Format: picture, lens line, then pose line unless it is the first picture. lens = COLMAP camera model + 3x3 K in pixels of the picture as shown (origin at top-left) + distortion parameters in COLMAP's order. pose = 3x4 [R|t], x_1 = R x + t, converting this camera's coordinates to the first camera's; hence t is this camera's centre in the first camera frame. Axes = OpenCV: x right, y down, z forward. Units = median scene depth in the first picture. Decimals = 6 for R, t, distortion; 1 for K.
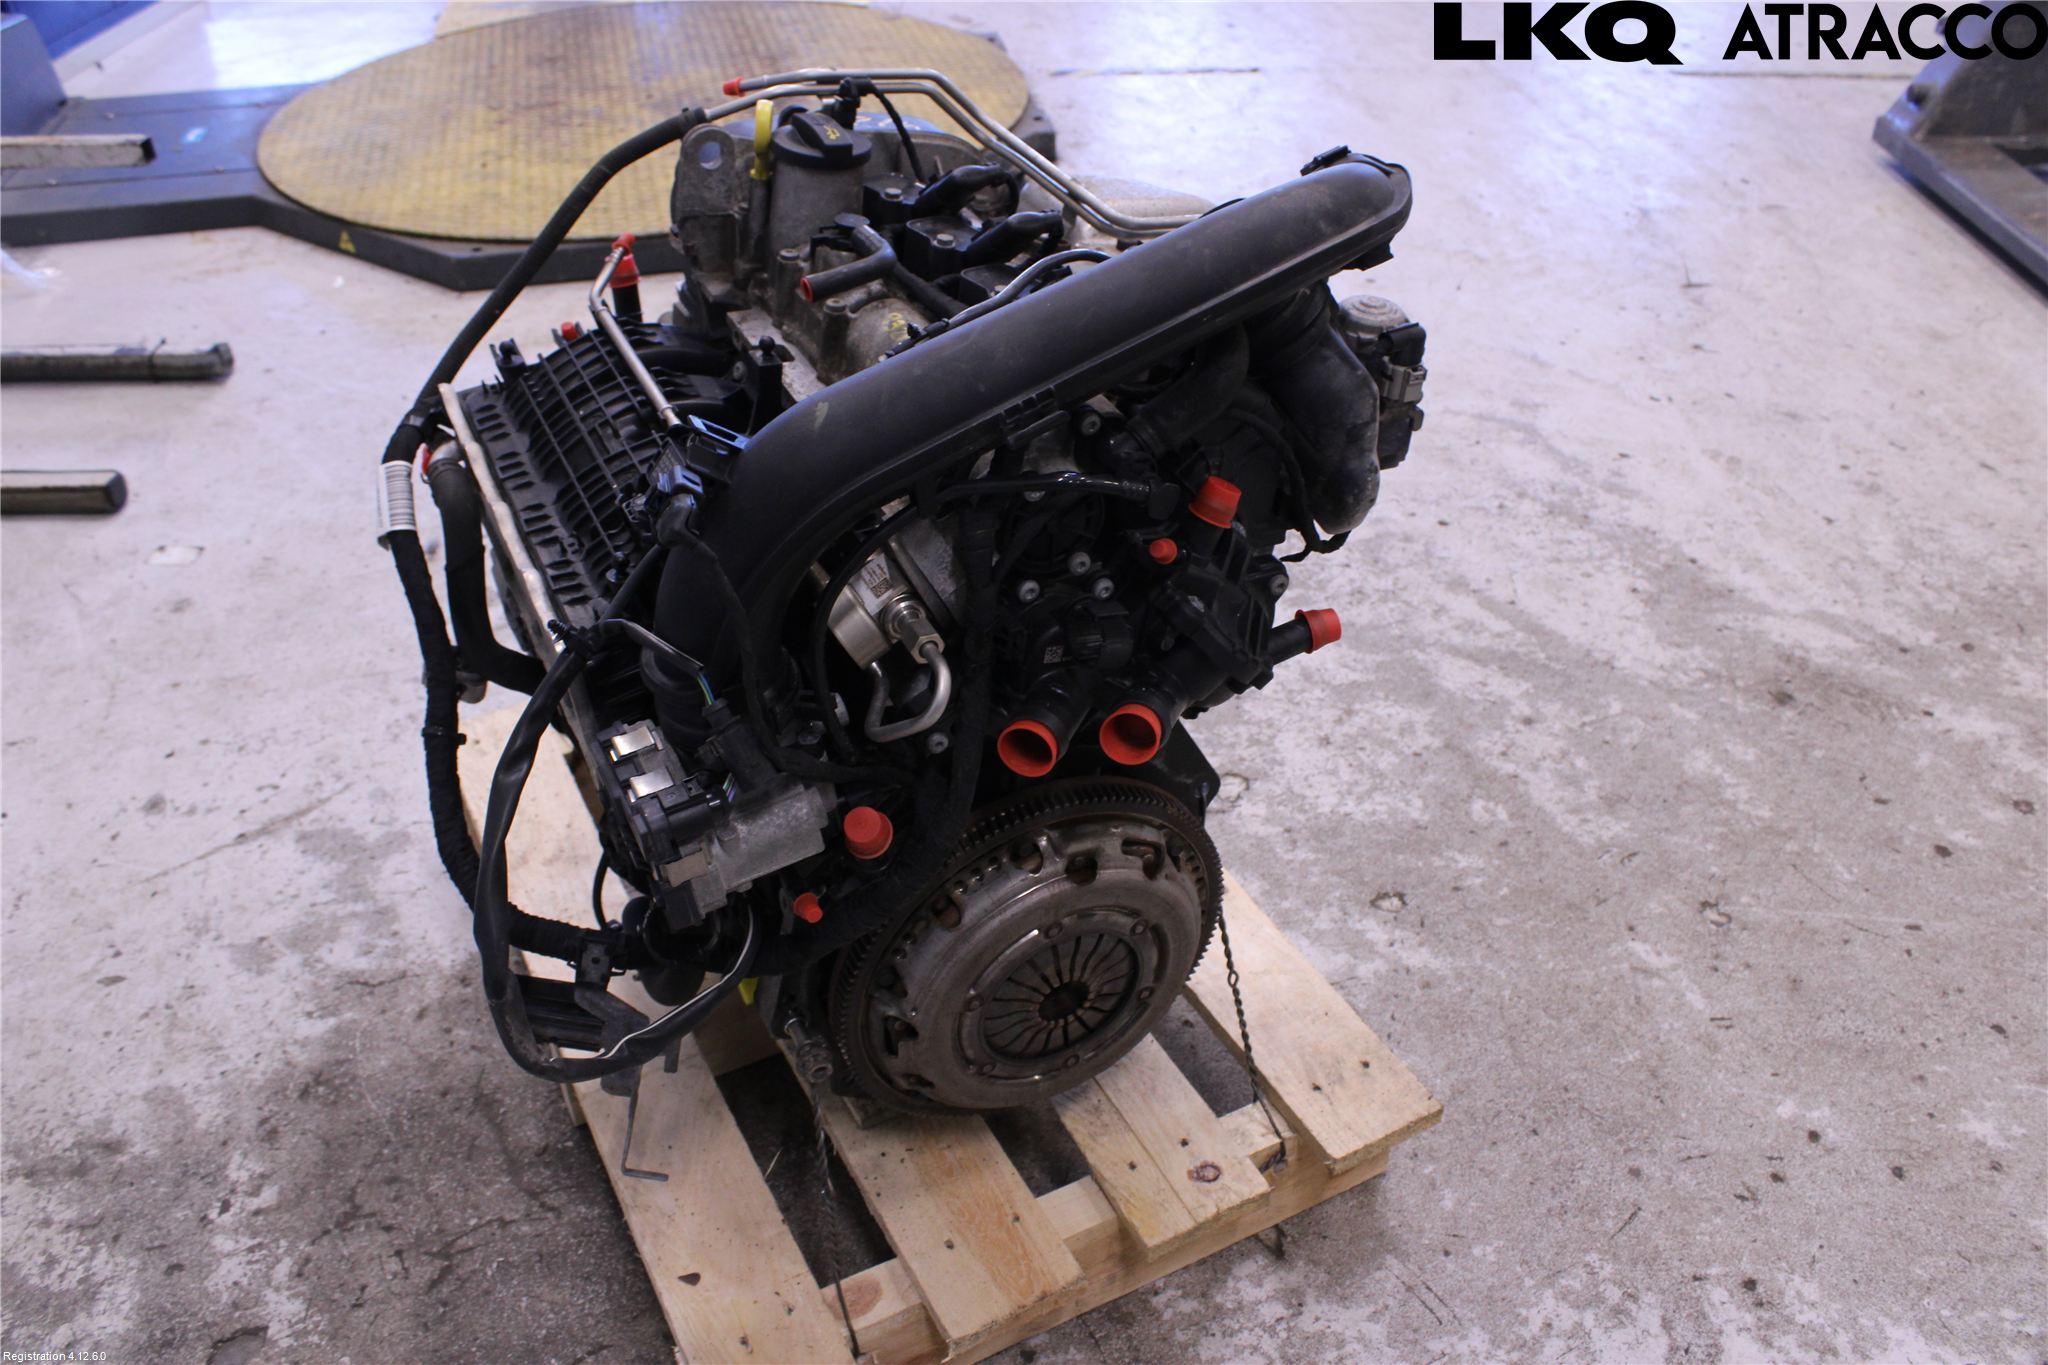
lens RADIAL K [[1749.8, 0, 1024.0], [0, 1749.8, 682.5], [0, 0, 1]] dist [-0.157551, 0.132653]
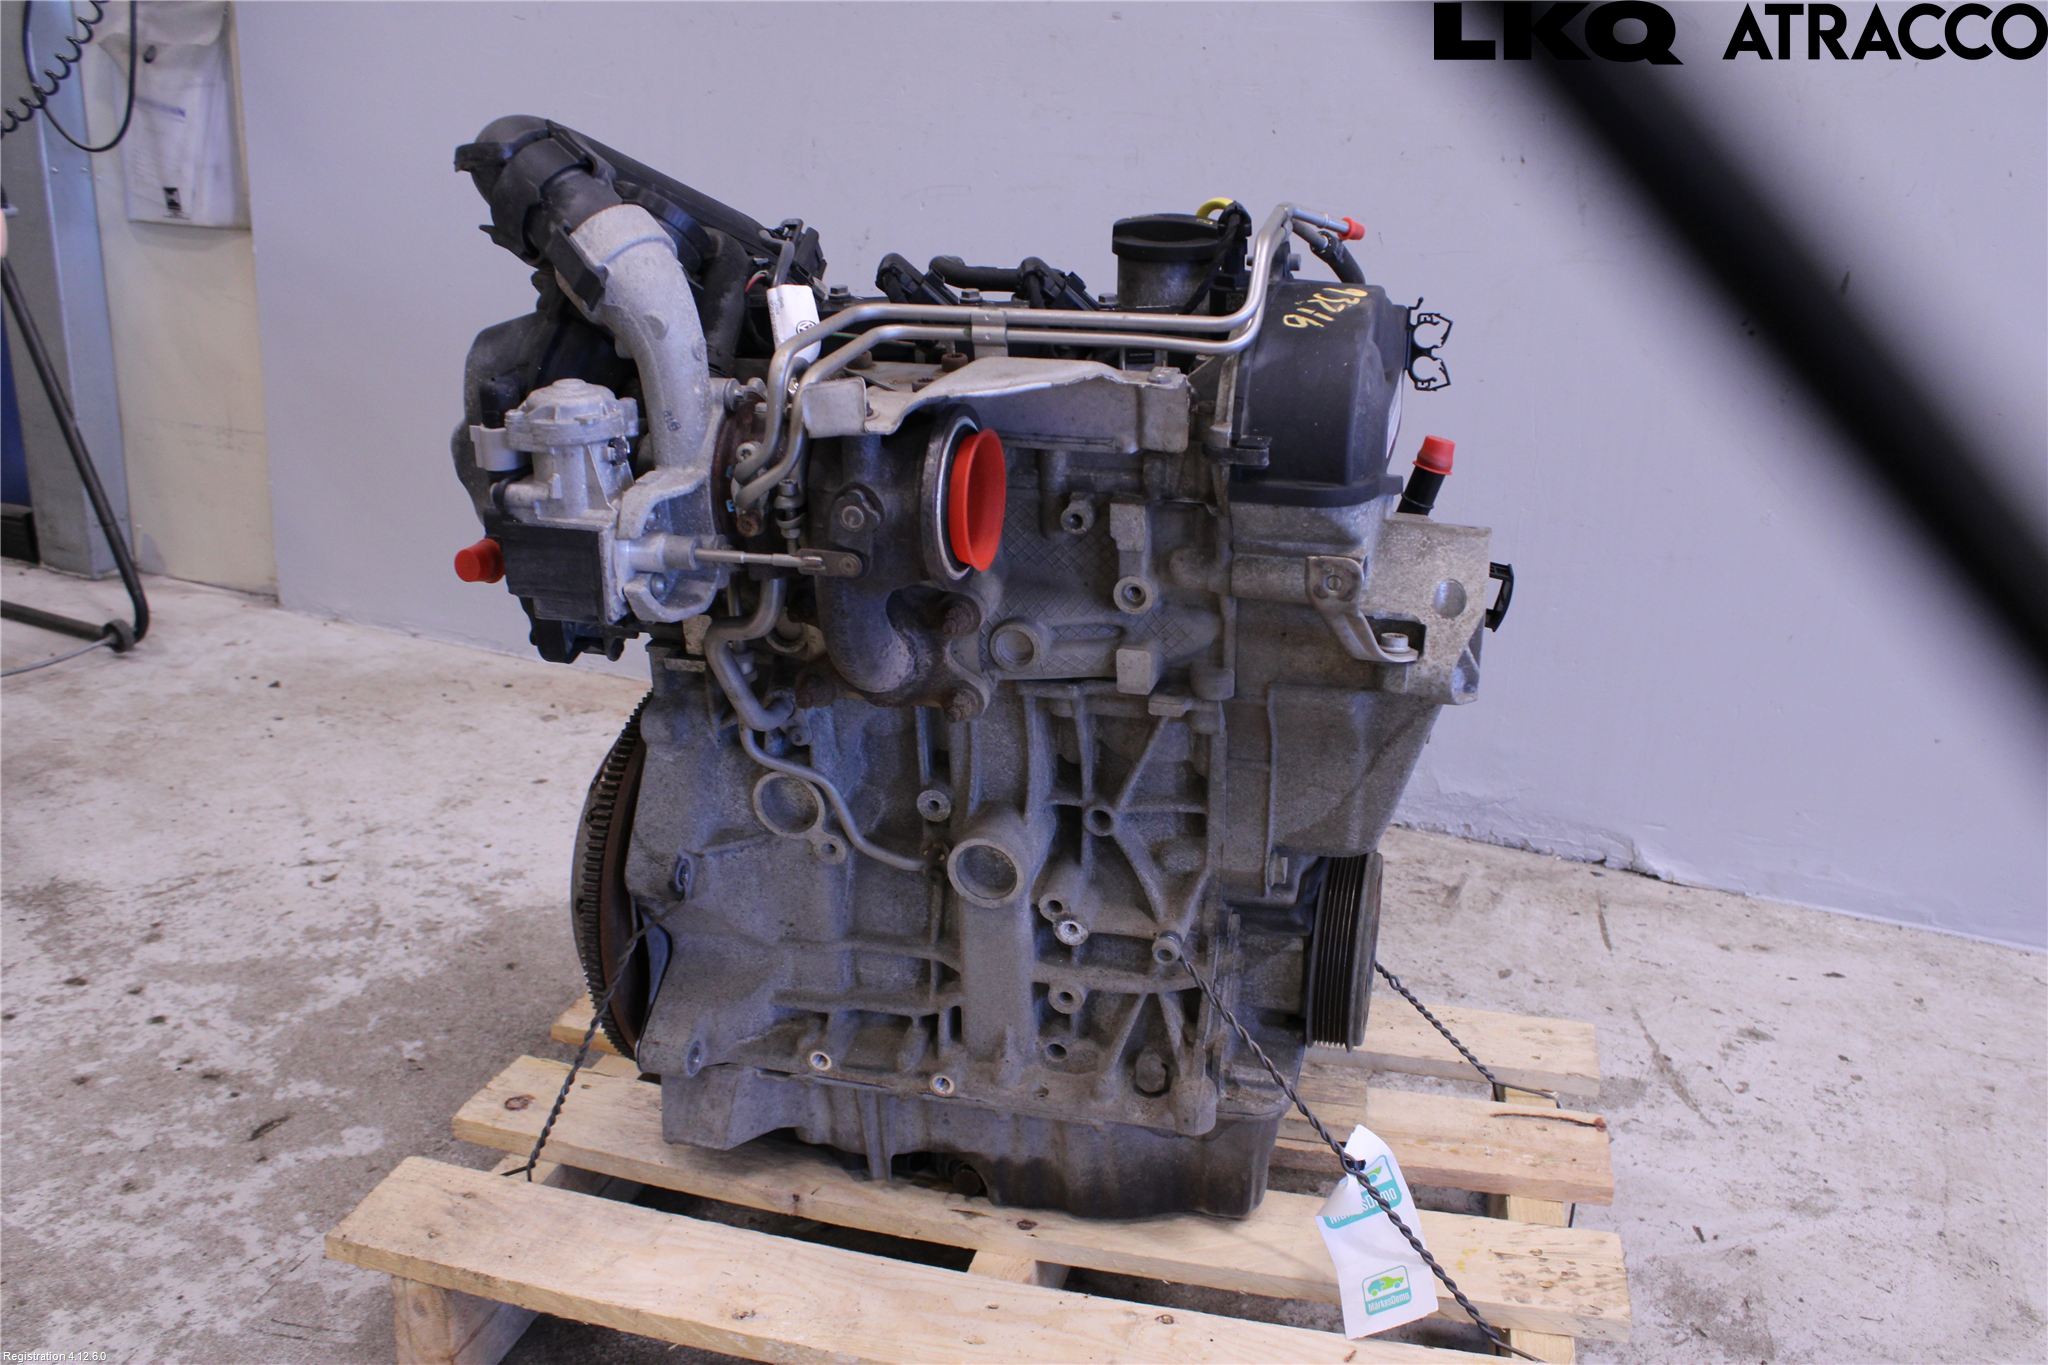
lens RADIAL K [[1747.2, 0, 1047.6], [0, 1747.2, 709.5], [0, 0, 1]] dist [-0.155388, 0.137737]
pose [[-0.654672, 0.214164, -0.724940, 0.470612], [-0.485471, 0.615984, 0.620389, -0.512719], [0.579416, 0.758089, -0.299297, 1.056641]]
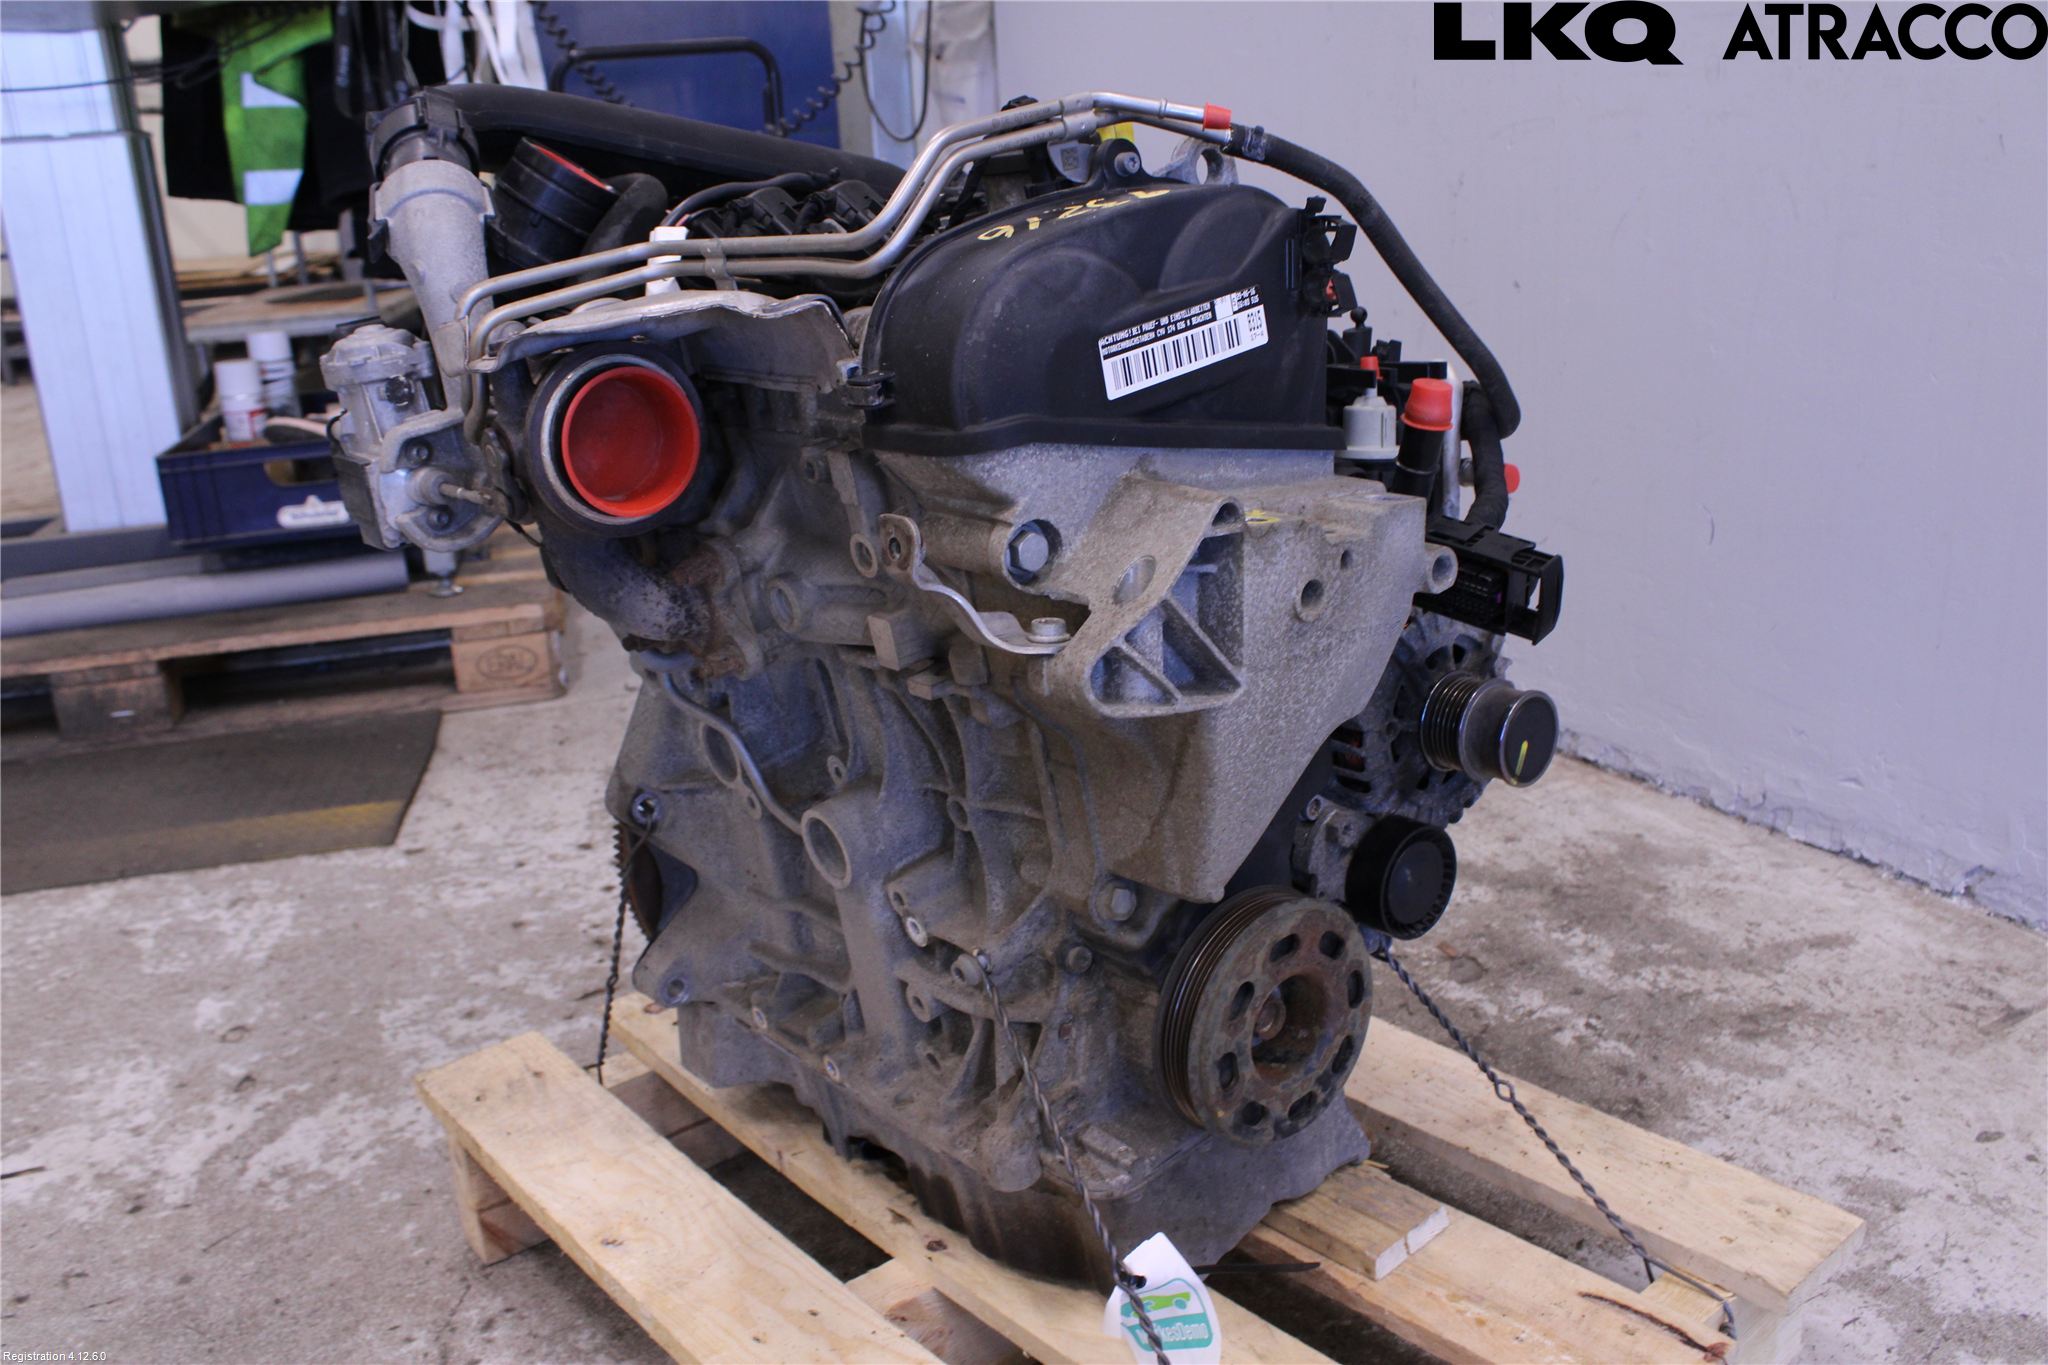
lens RADIAL K [[1749.8, 0, 1024.0], [0, 1749.8, 682.5], [0, 0, 1]] dist [-0.157551, 0.132653]
pose [[-0.973971, 0.123395, -0.190142, 0.050140], [-0.083251, 0.585485, 0.806397, -0.590415], [0.210831, 0.801237, -0.559973, 1.207767]]
